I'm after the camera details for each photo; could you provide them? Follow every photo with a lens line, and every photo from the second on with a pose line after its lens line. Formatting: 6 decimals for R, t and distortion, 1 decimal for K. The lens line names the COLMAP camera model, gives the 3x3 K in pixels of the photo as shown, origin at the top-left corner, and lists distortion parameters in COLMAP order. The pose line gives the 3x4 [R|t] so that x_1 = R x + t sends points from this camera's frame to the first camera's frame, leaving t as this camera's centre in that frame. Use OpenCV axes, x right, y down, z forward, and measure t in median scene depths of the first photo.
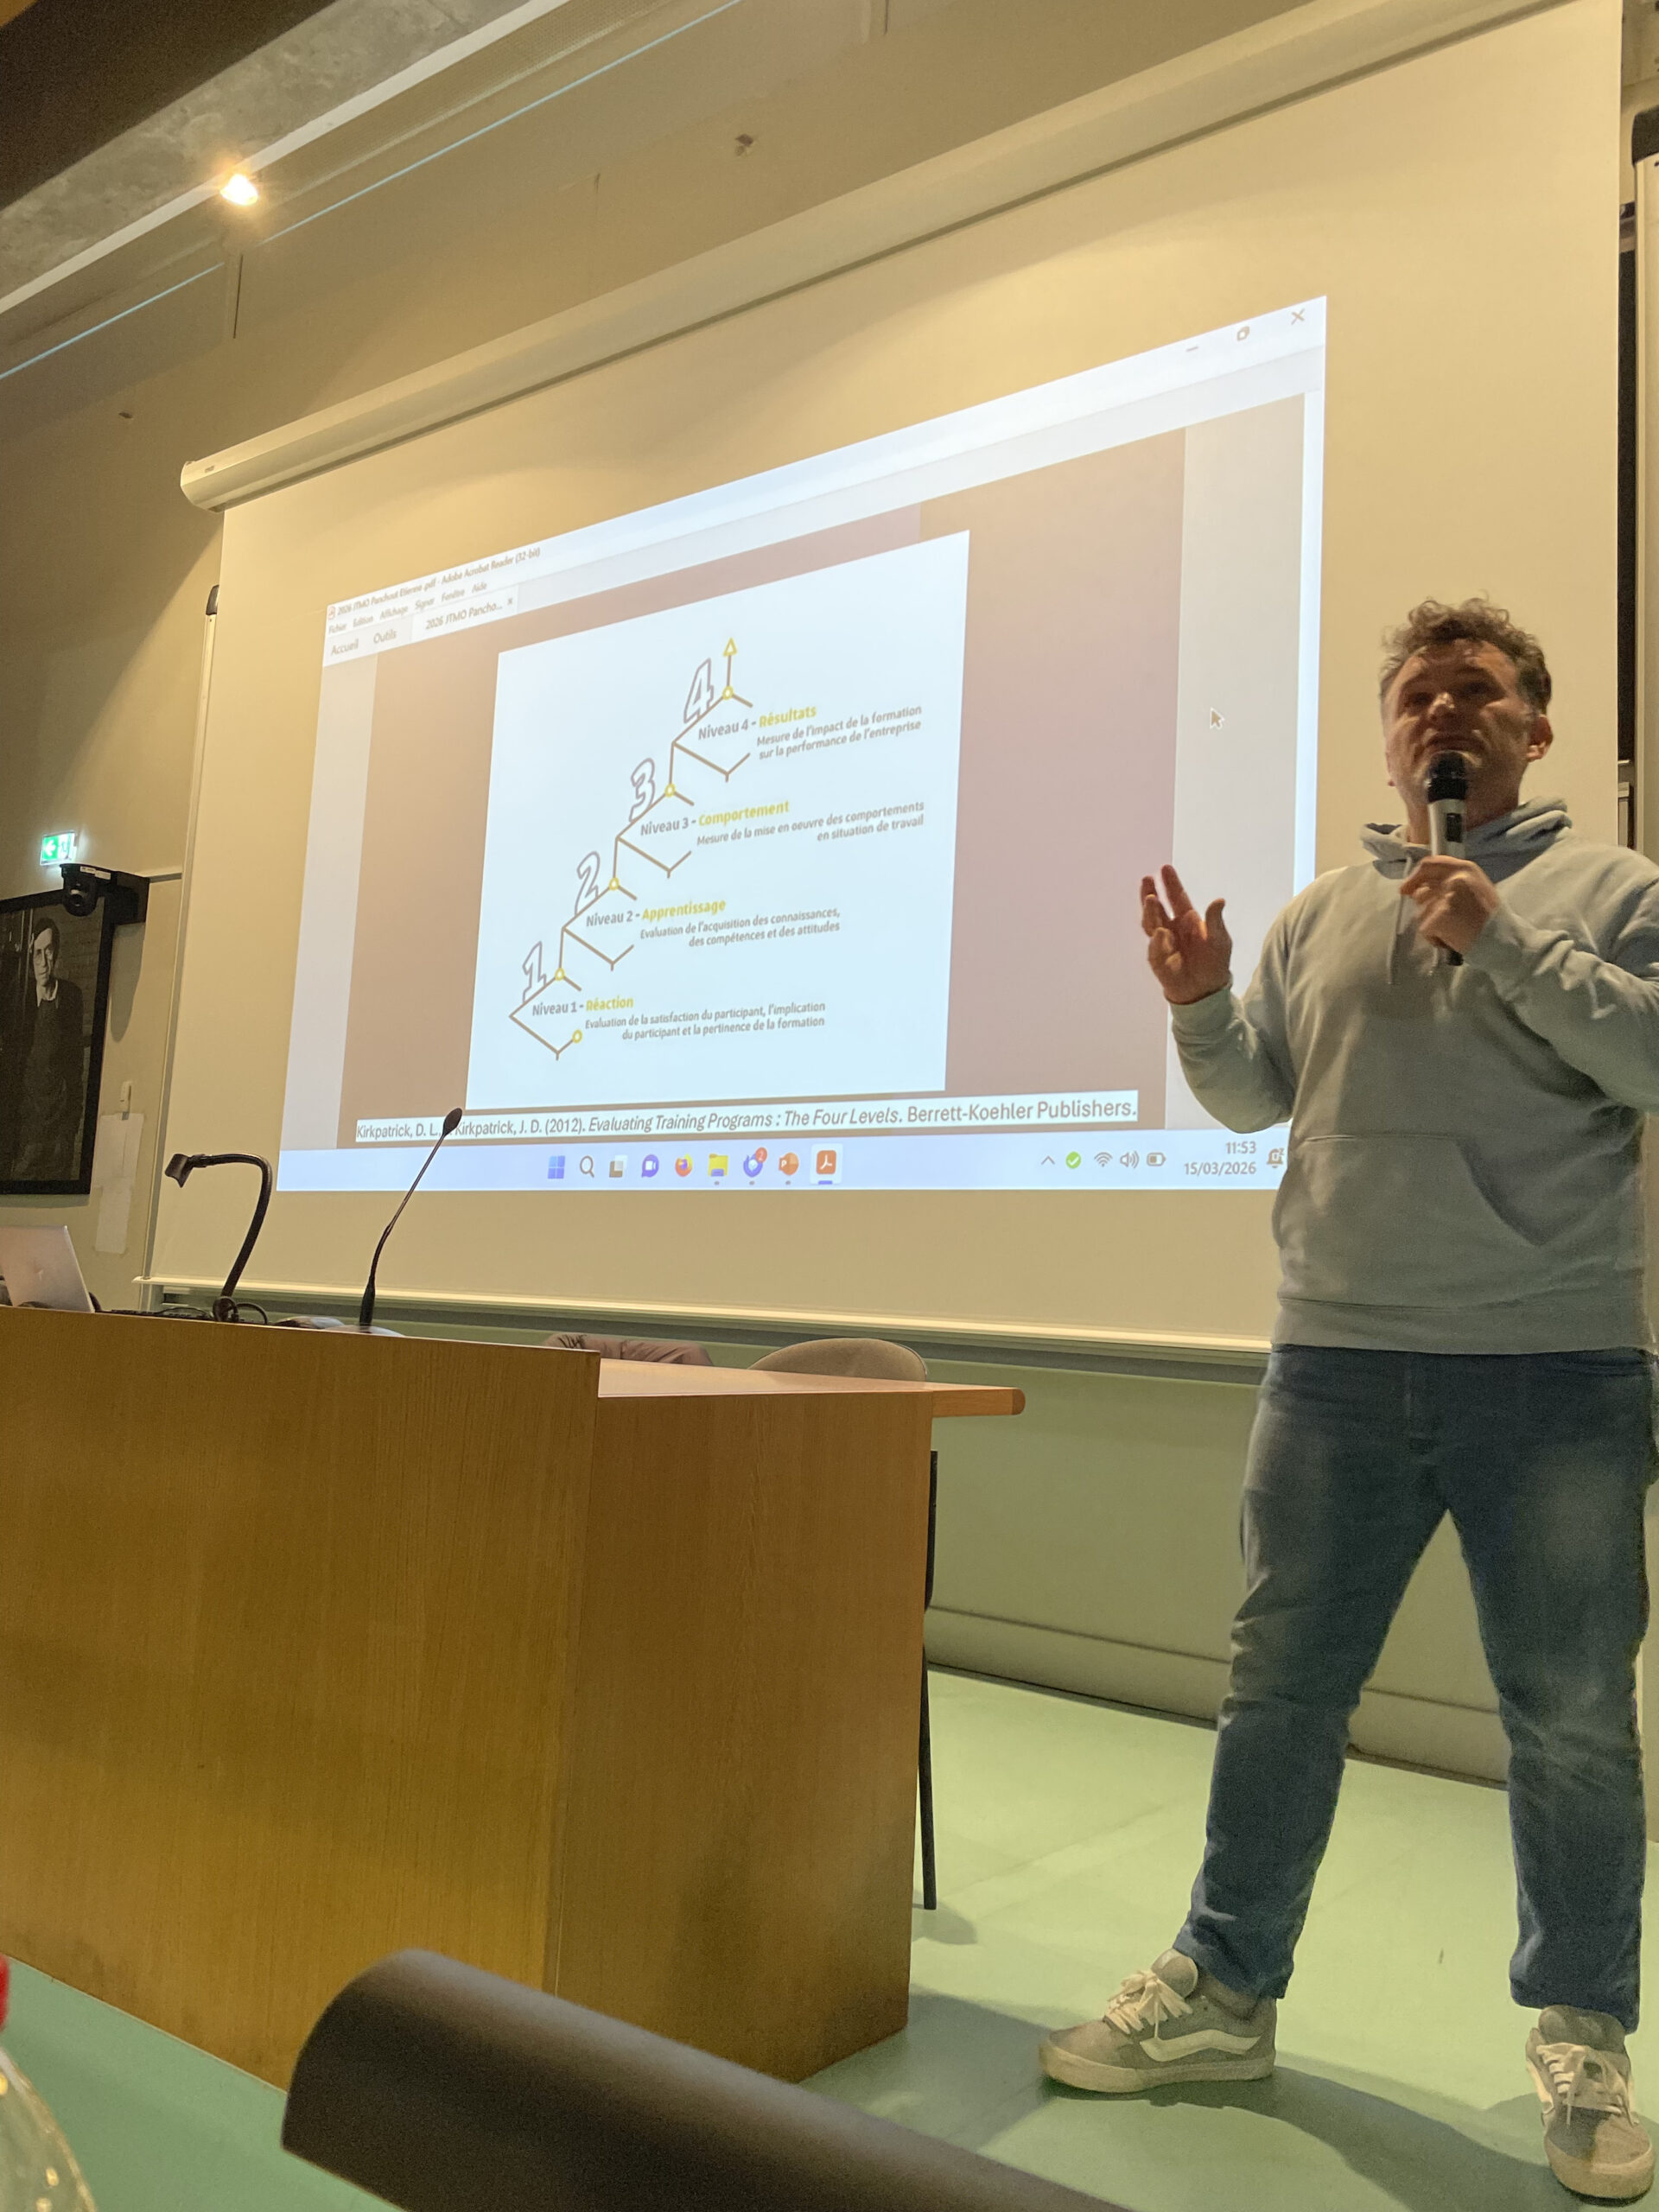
lens RADIAL K [[1776.8, 0, 824.4], [0, 1776.8, 1099.3], [0, 0, 1]] dist [0.061031, -0.076628]
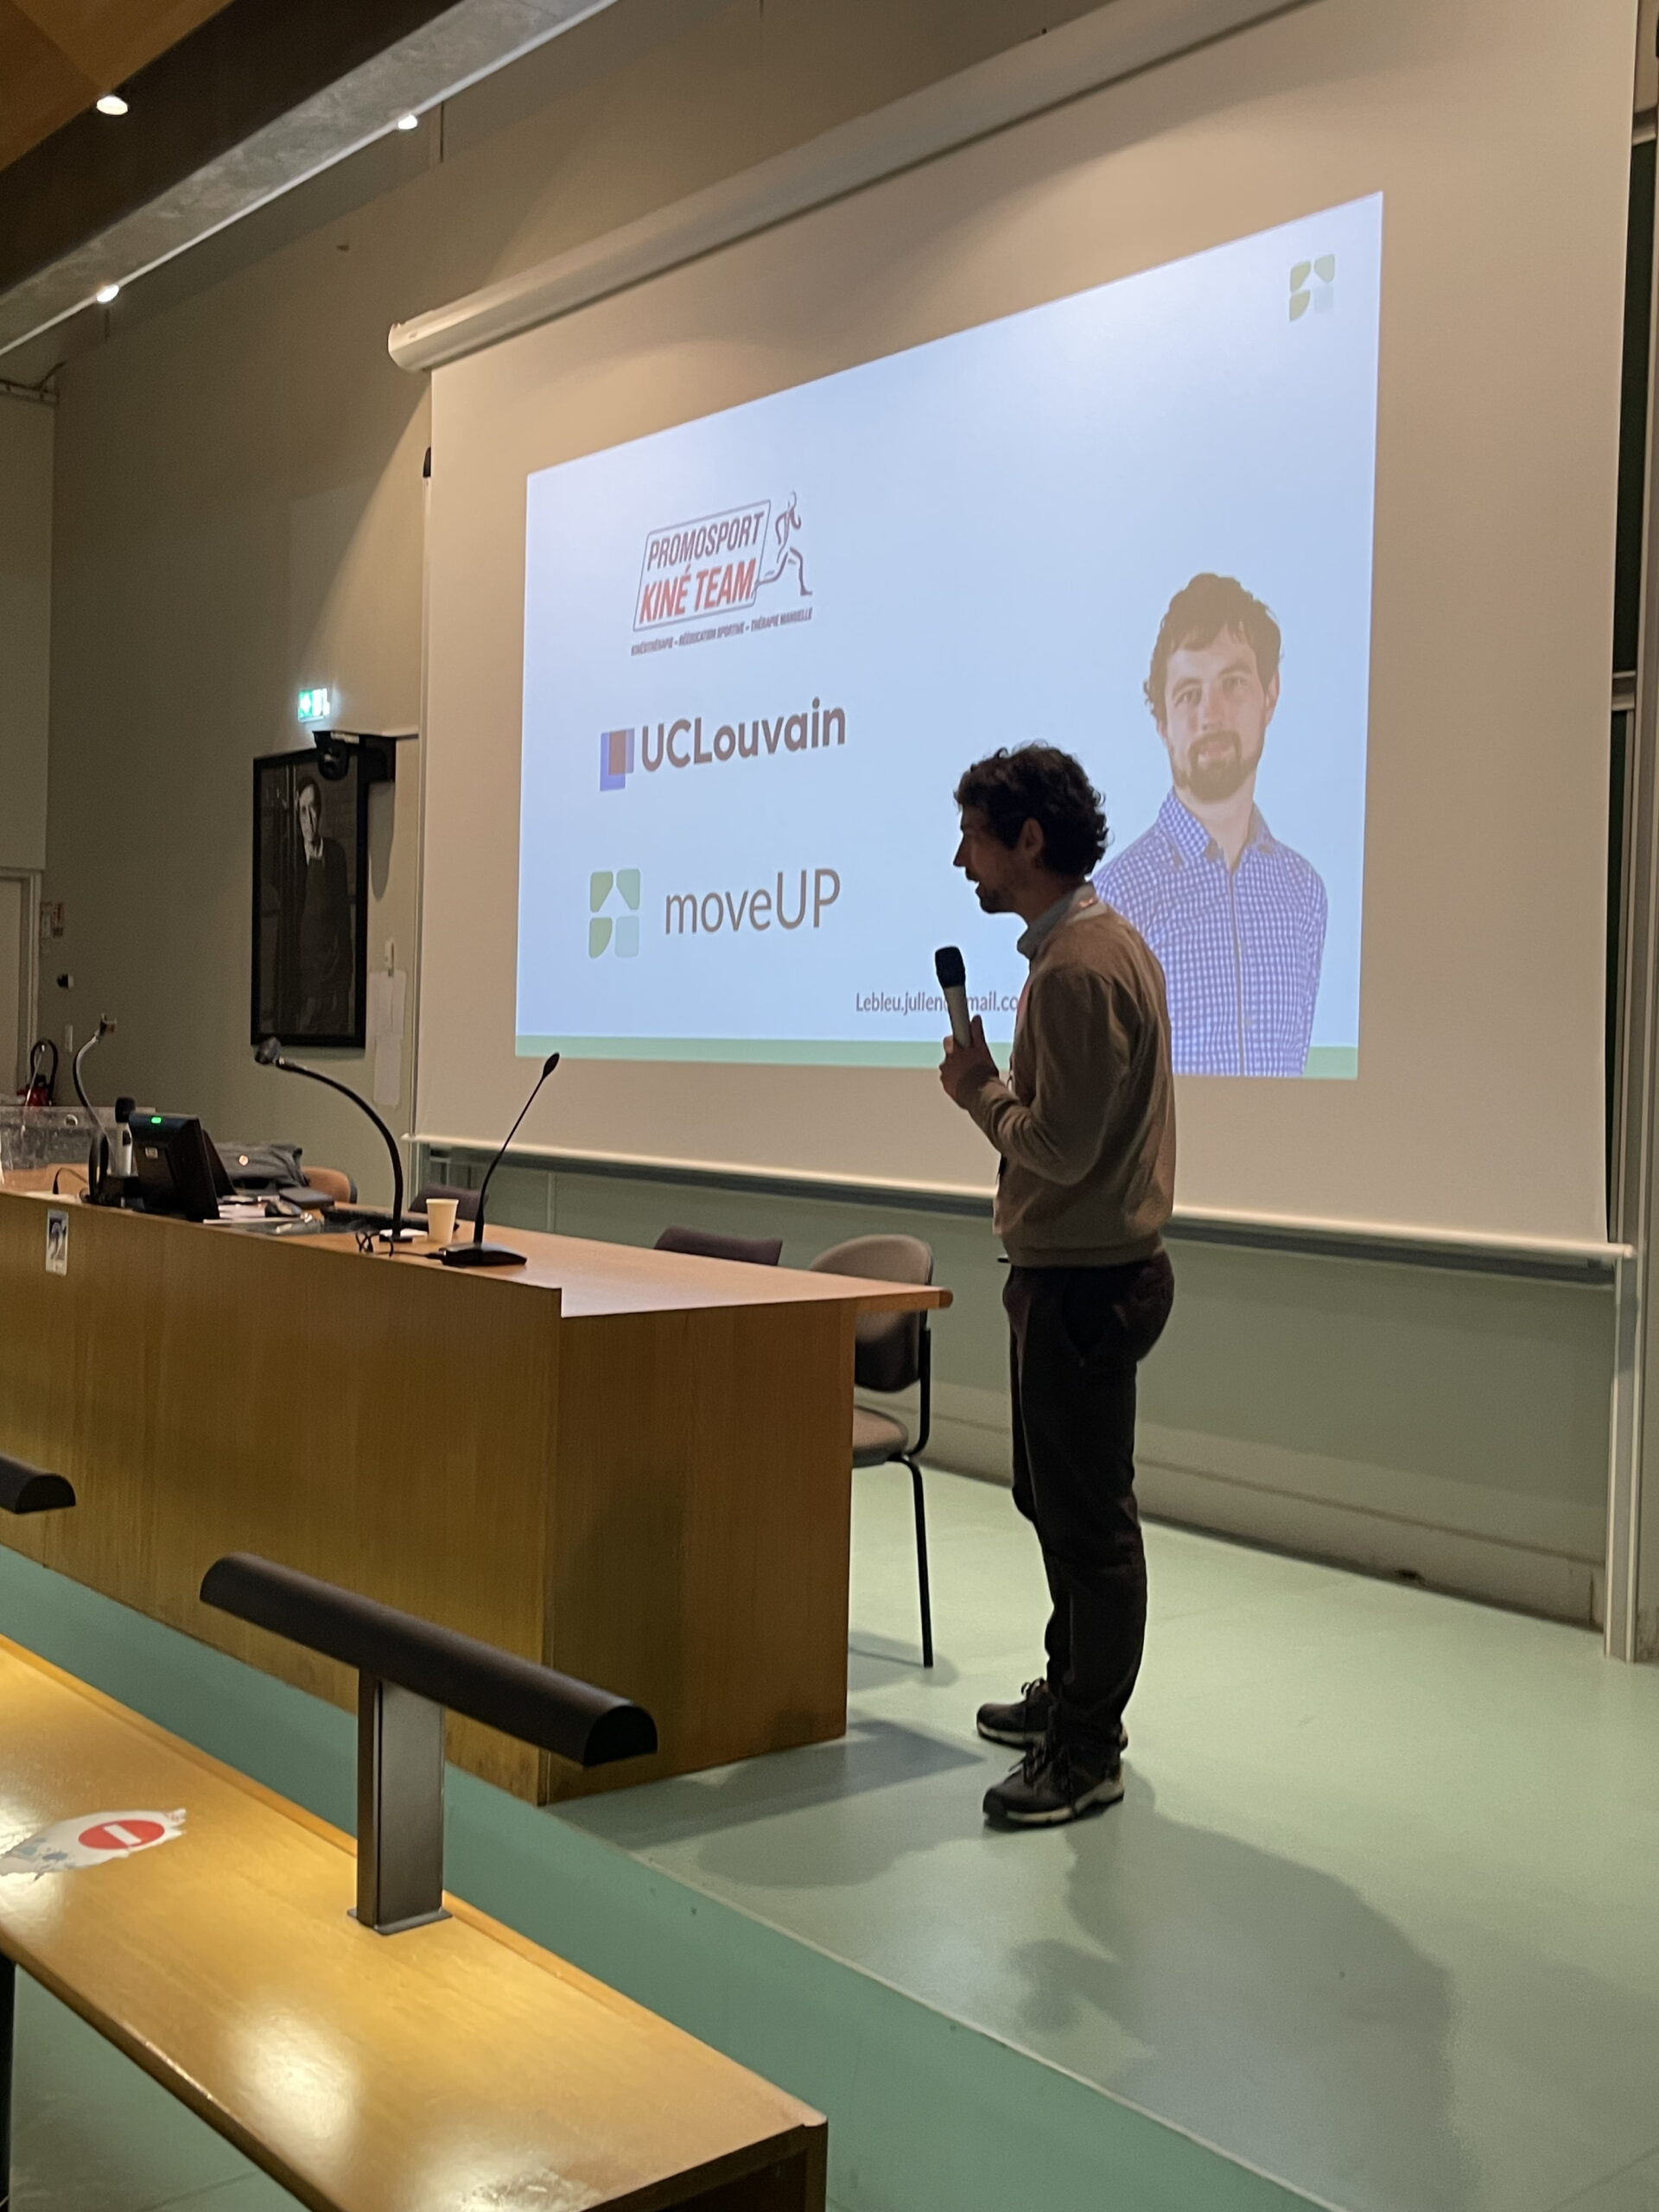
lens RADIAL K [[2247.7, 0, 826.7], [0, 2247.7, 1083.4], [0, 0, 1]] dist [0.055736, 0.000000]
pose [[0.975344, -0.025922, -0.219162, 0.147228], [0.052049, 0.992082, 0.114294, -0.067758], [0.214464, -0.122884, 0.968971, -0.226322]]
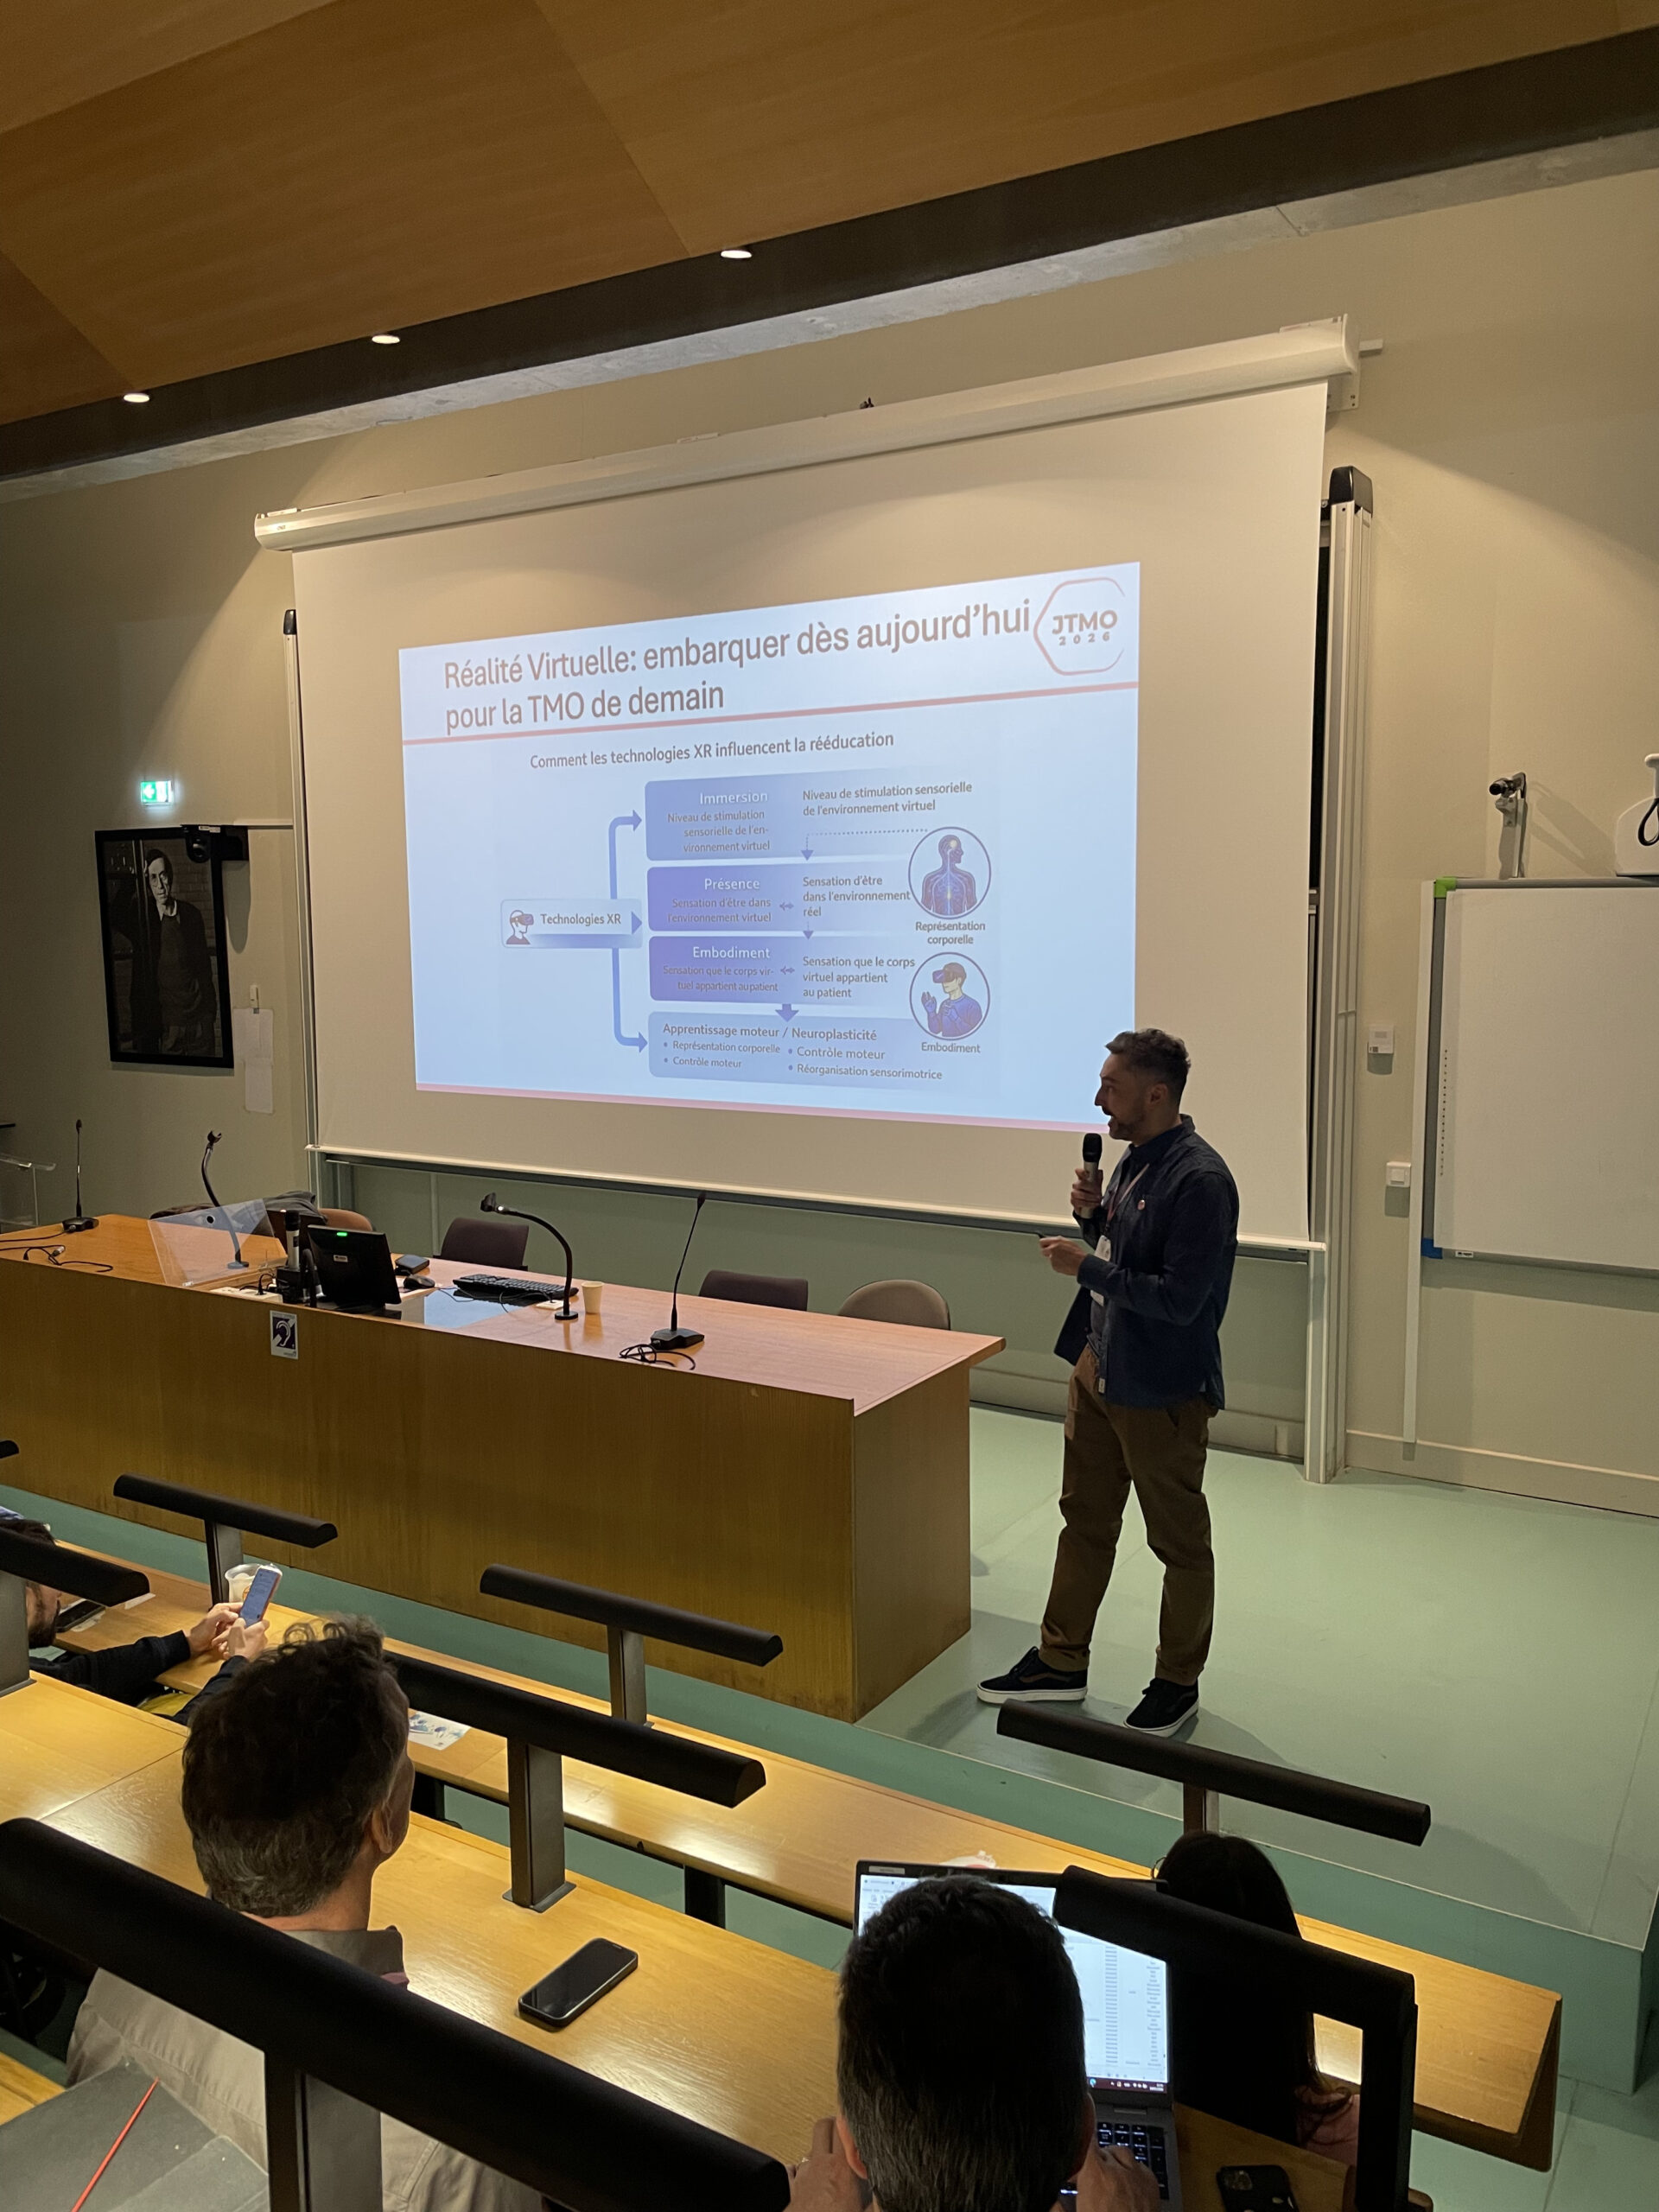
lens RADIAL K [[1679.7, 0, 834.2], [0, 1679.7, 1095.2], [0, 0, 1]] dist [0.070490, -0.096625]
pose [[0.992902, -0.074285, 0.092884, -0.092128], [0.051016, 0.971472, 0.231602, -0.213848], [-0.107439, -0.225220, 0.968366, -0.297701]]
